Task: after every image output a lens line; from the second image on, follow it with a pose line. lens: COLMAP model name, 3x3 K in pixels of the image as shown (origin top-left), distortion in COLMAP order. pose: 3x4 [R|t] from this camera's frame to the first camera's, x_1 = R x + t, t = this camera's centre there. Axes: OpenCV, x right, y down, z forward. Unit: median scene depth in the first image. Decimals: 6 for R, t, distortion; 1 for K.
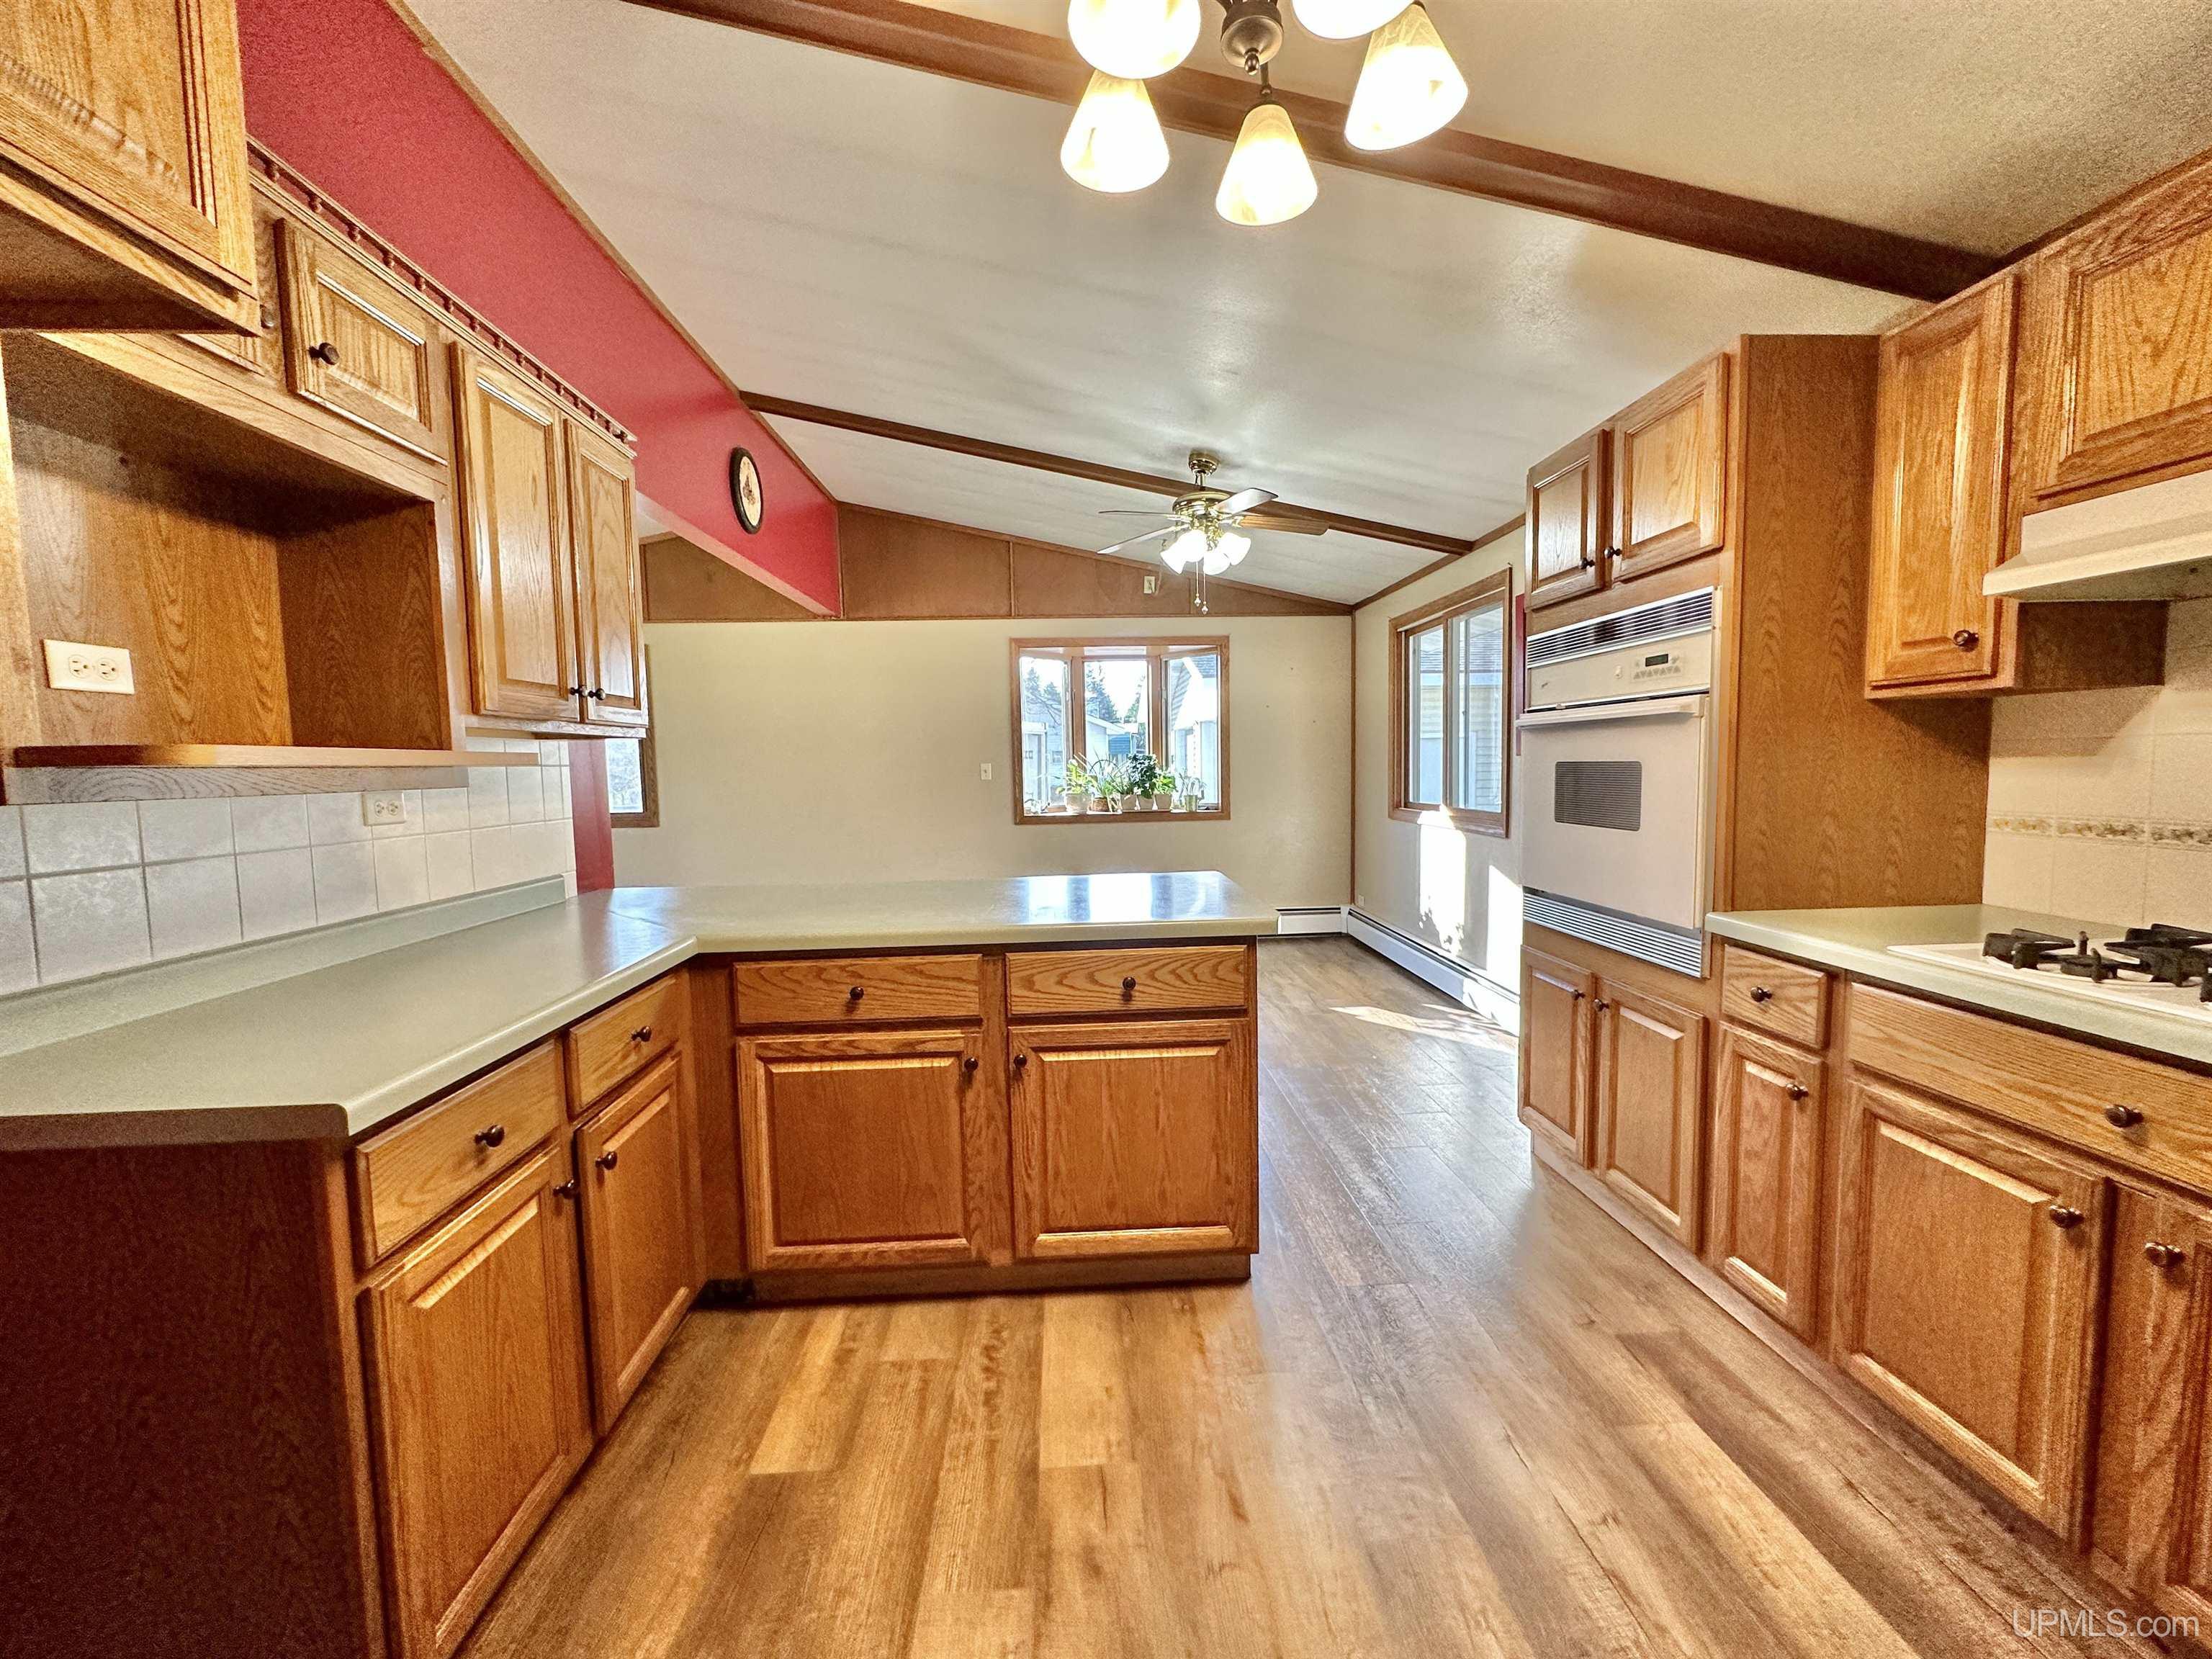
lens RADIAL K [[879.3, 0, 1105.0], [0, 879.3, 830.3], [0, 0, 1]] dist [-0.000115, -0.000133]
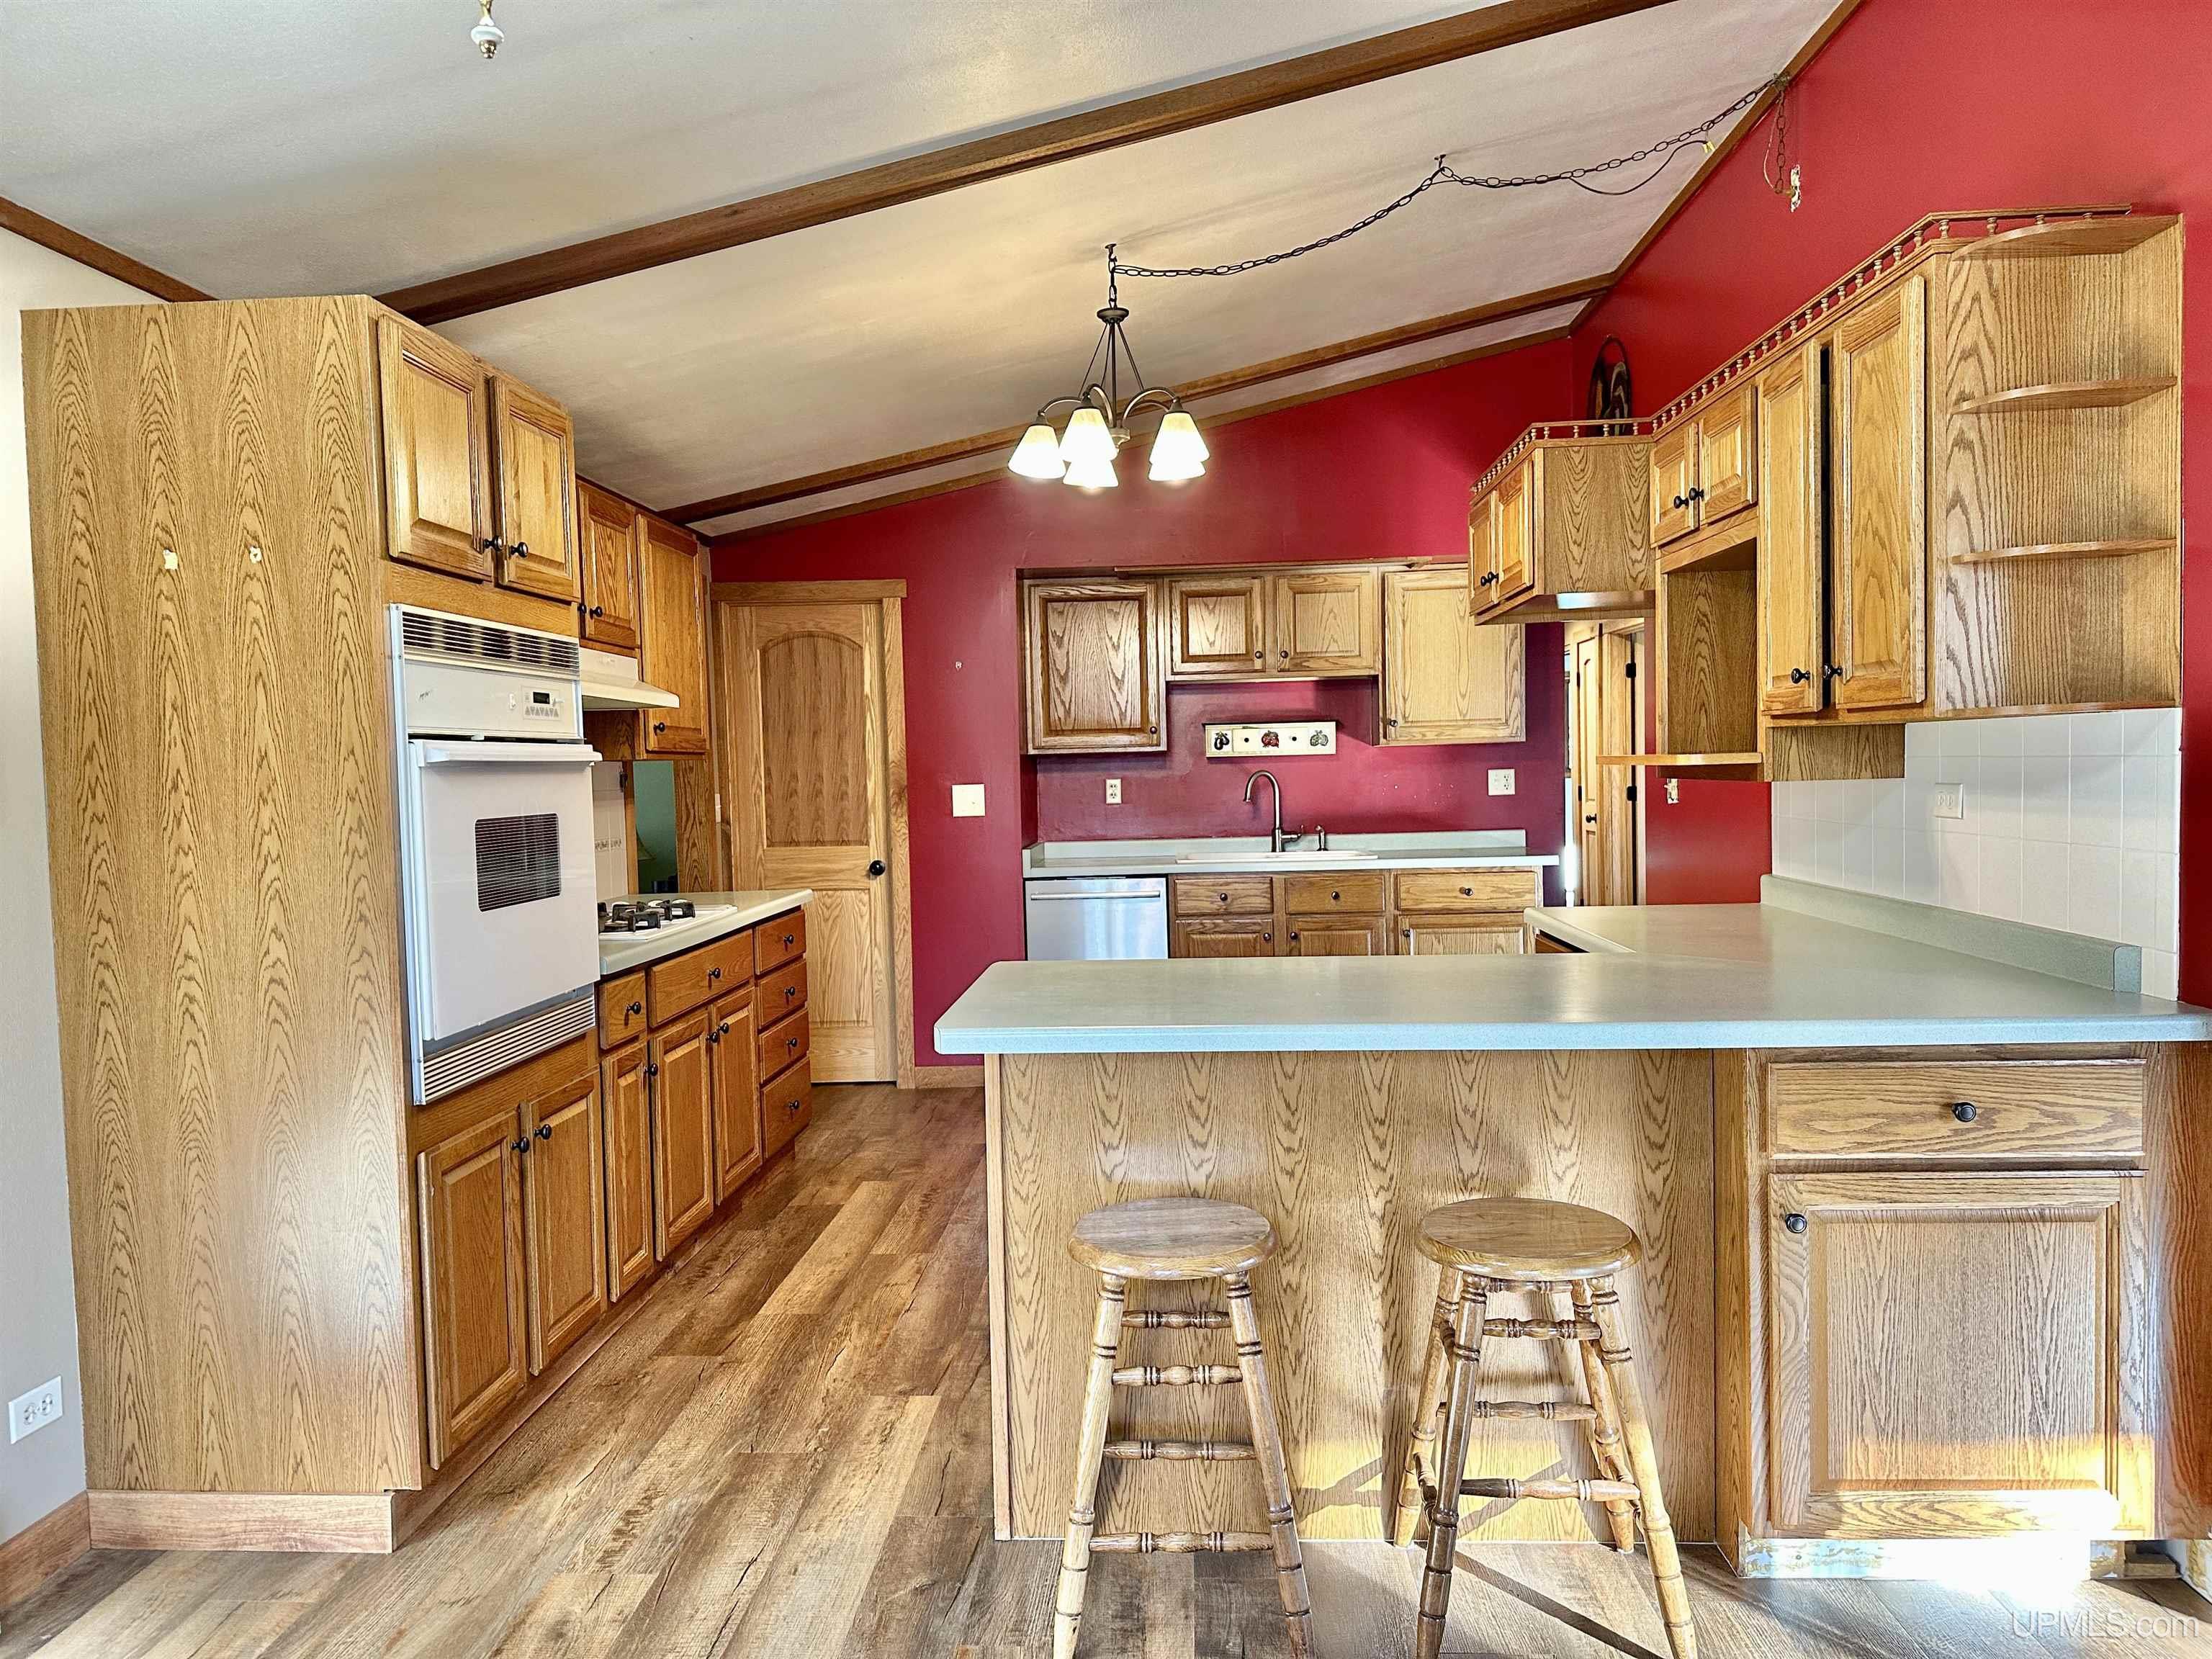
lens RADIAL K [[1544.8, 0, 1099.9], [0, 1544.8, 840.3], [0, 0, 1]] dist [0.066310, -0.090553]
pose [[-0.993490, 0.038135, 0.107344, -0.086577], [0.051080, 0.991391, 0.120560, -0.224466], [-0.101822, 0.125259, -0.986885, 2.636934]]
